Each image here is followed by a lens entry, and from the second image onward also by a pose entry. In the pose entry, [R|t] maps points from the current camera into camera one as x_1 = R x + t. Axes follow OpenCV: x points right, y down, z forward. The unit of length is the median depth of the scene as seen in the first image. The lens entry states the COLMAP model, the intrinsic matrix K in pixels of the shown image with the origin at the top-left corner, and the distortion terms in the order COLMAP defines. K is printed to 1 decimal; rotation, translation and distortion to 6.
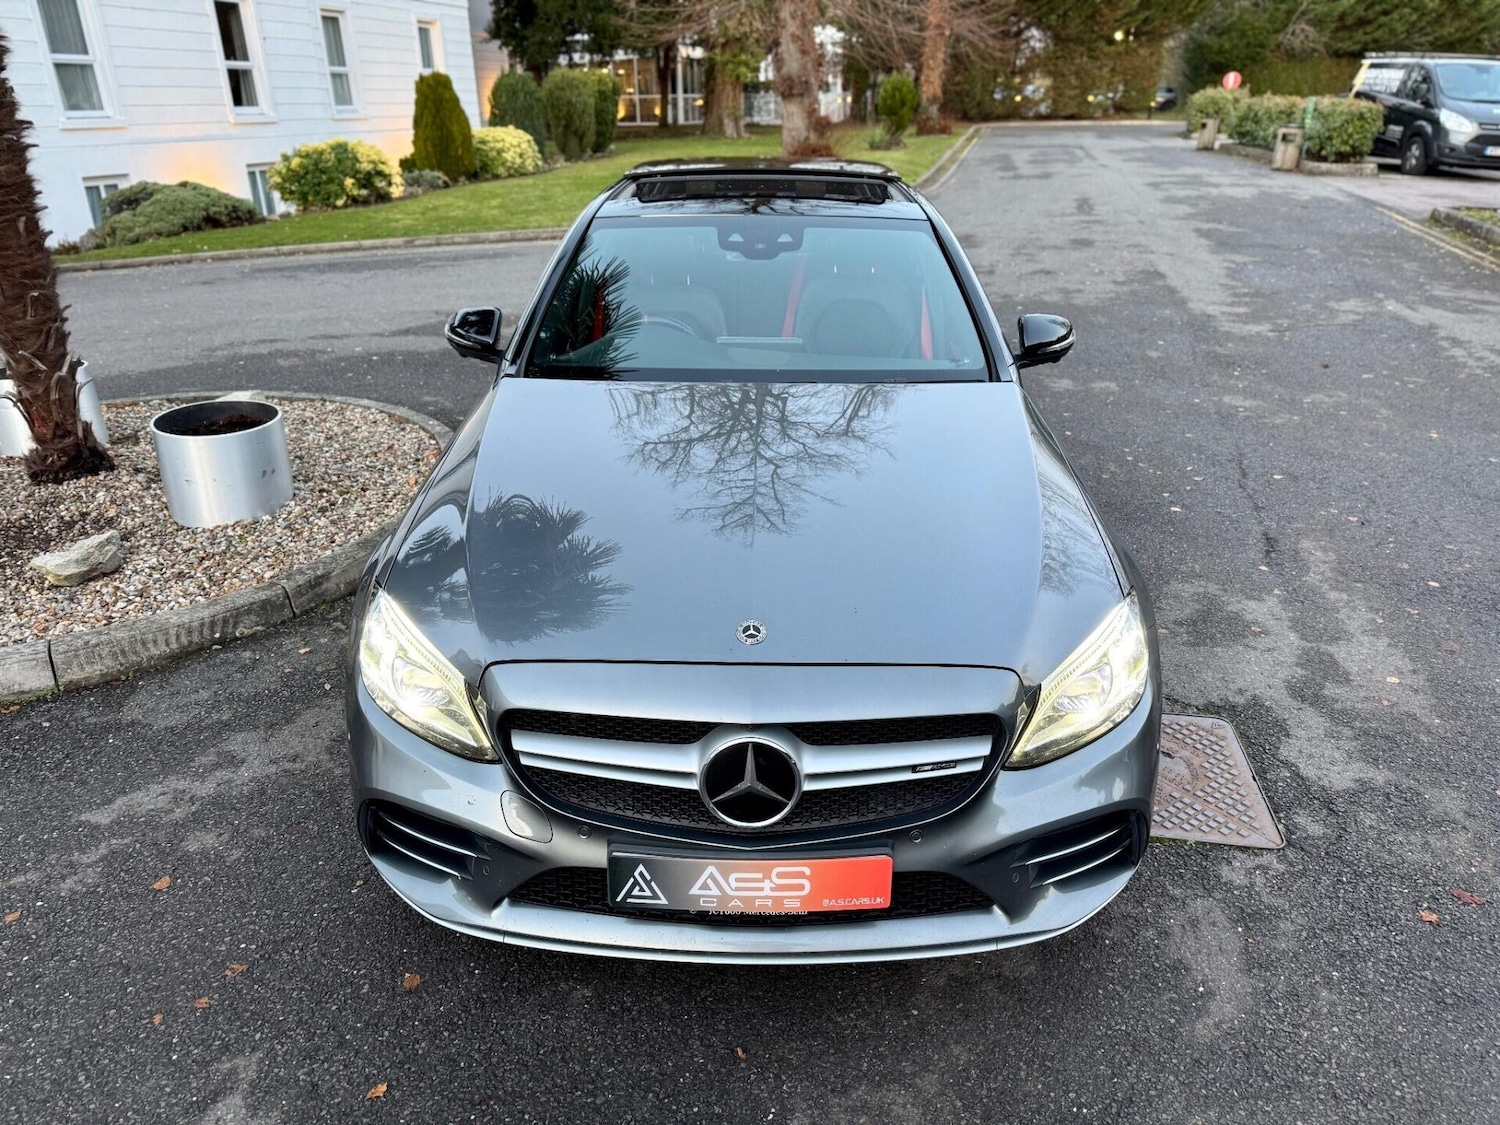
lens RADIAL K [[1051.8, 0, 749.0], [0, 1051.8, 567.2], [0, 0, 1]] dist [0.020321, -0.023882]
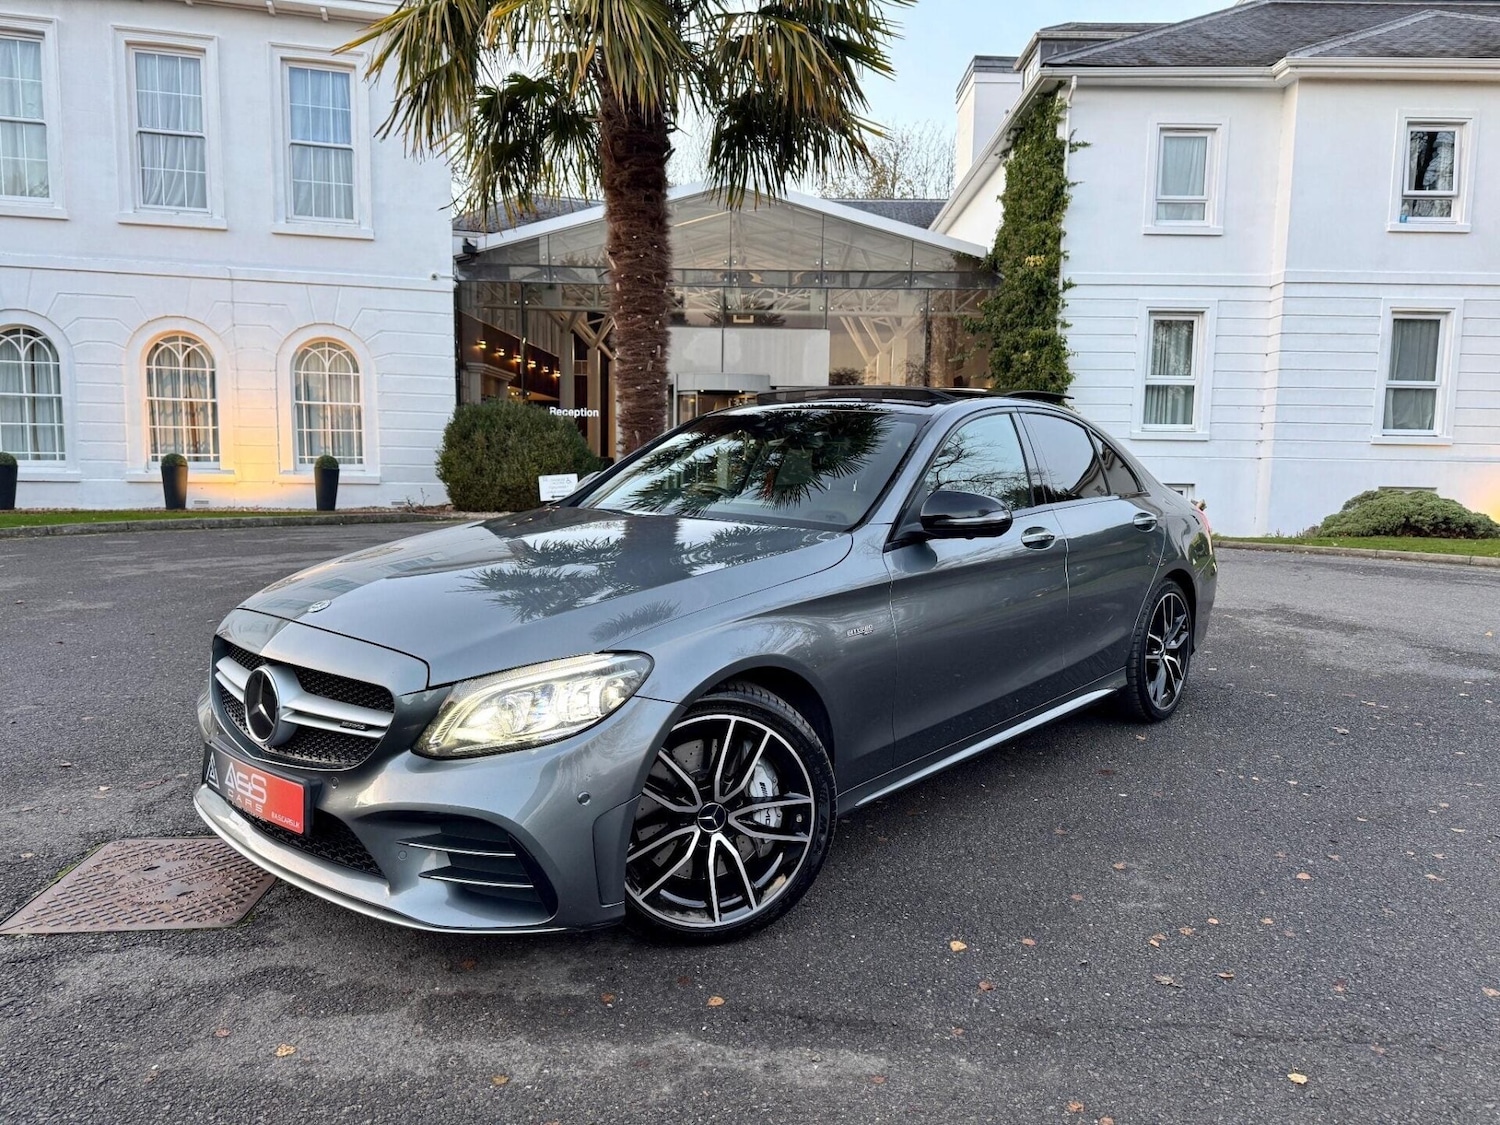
lens RADIAL K [[1047.9, 0, 756.1], [0, 1047.9, 569.2], [0, 0, 1]] dist [0.033355, -0.038632]
pose [[0.238776, 0.127001, -0.962734, 0.519767], [-0.408627, 0.912503, 0.019028, -0.118731], [0.880914, 0.388856, 0.269780, 0.400907]]
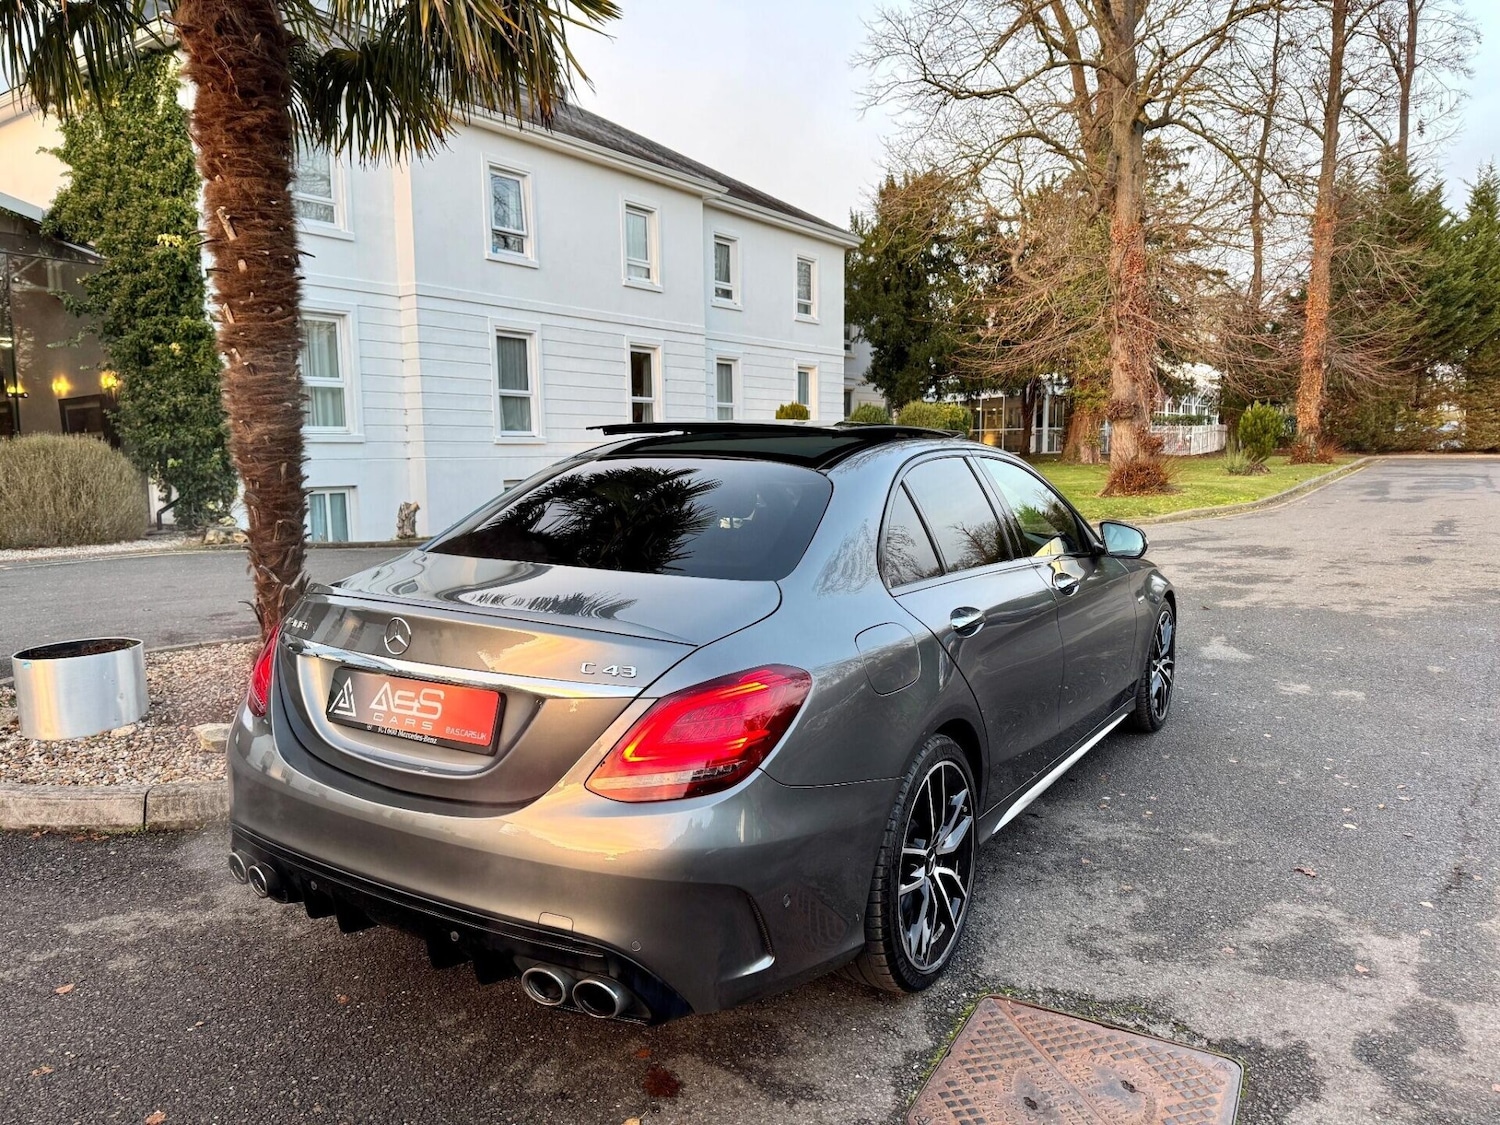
lens RADIAL K [[1050.4, 0, 751.0], [0, 1050.4, 563.7], [0, 0, 1]] dist [0.026470, -0.031162]
pose [[0.937649, 0.045118, -0.344644, 0.142981], [-0.144158, 0.952719, -0.267477, 0.021547], [0.316281, 0.300483, 0.899820, 0.034031]]
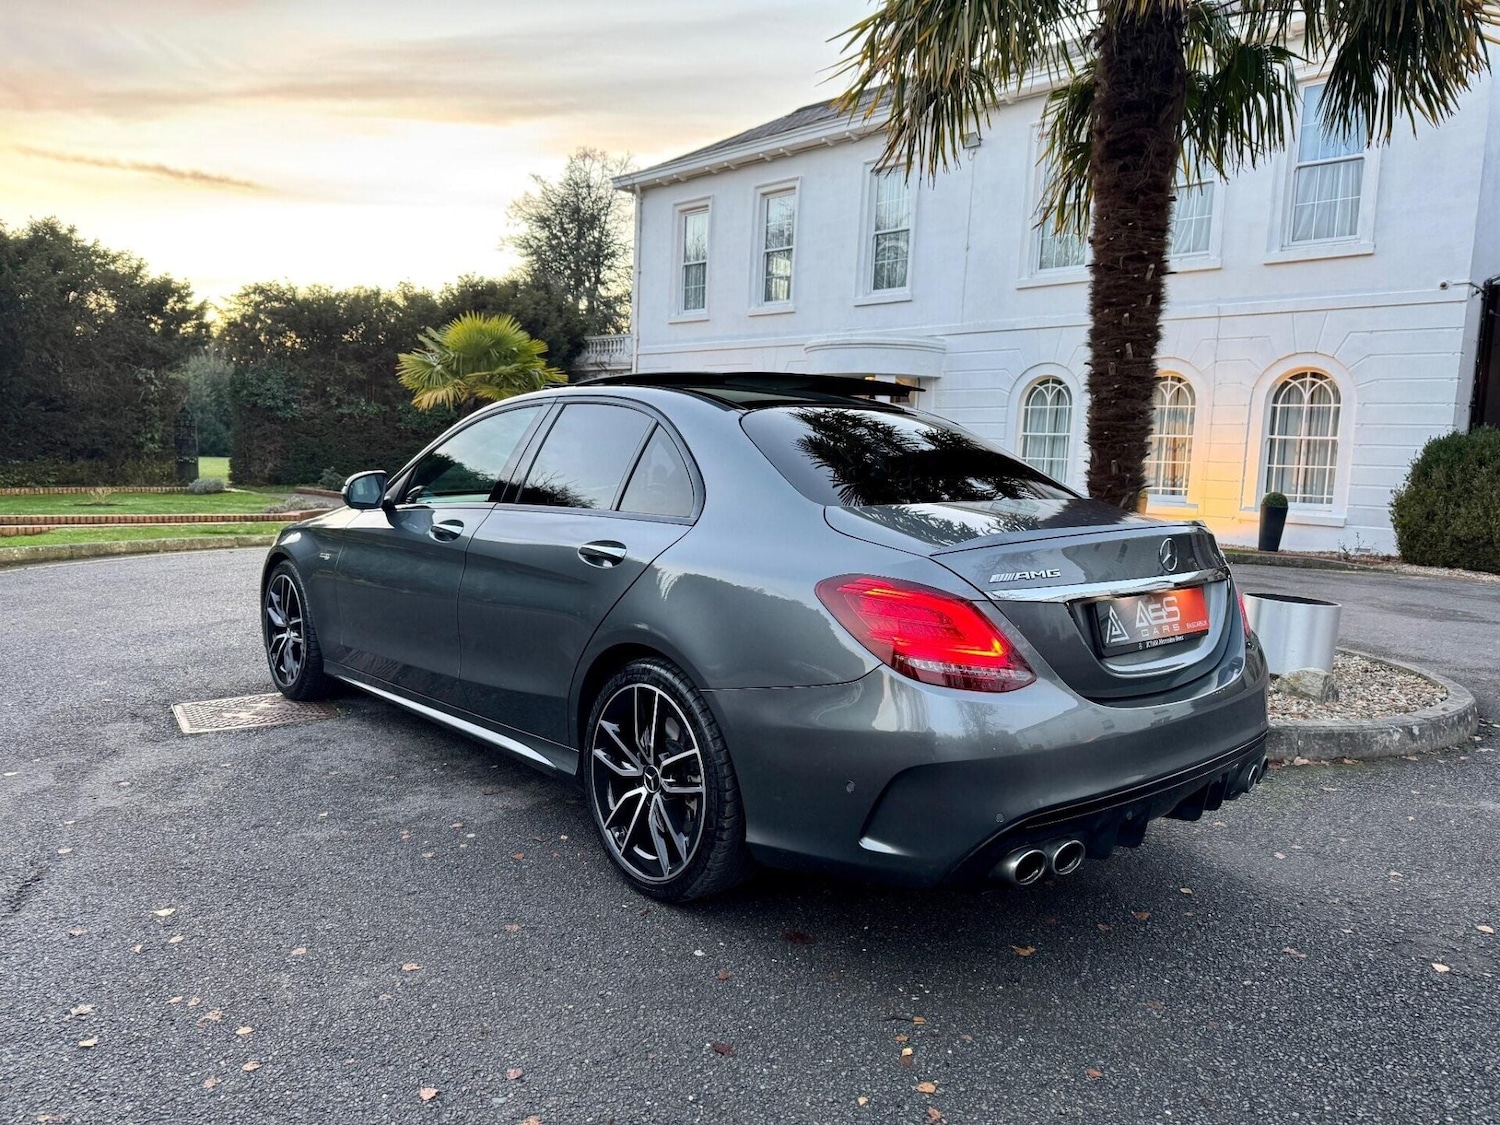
lens RADIAL K [[1047.8, 0, 748.4], [0, 1047.8, 566.9], [0, 0, 1]] dist [0.032059, -0.037759]
pose [[-0.739521, 0.053114, -0.671035, 0.318677], [-0.298051, 0.867997, 0.397174, -0.311469], [0.603552, 0.493721, -0.626071, 0.851079]]
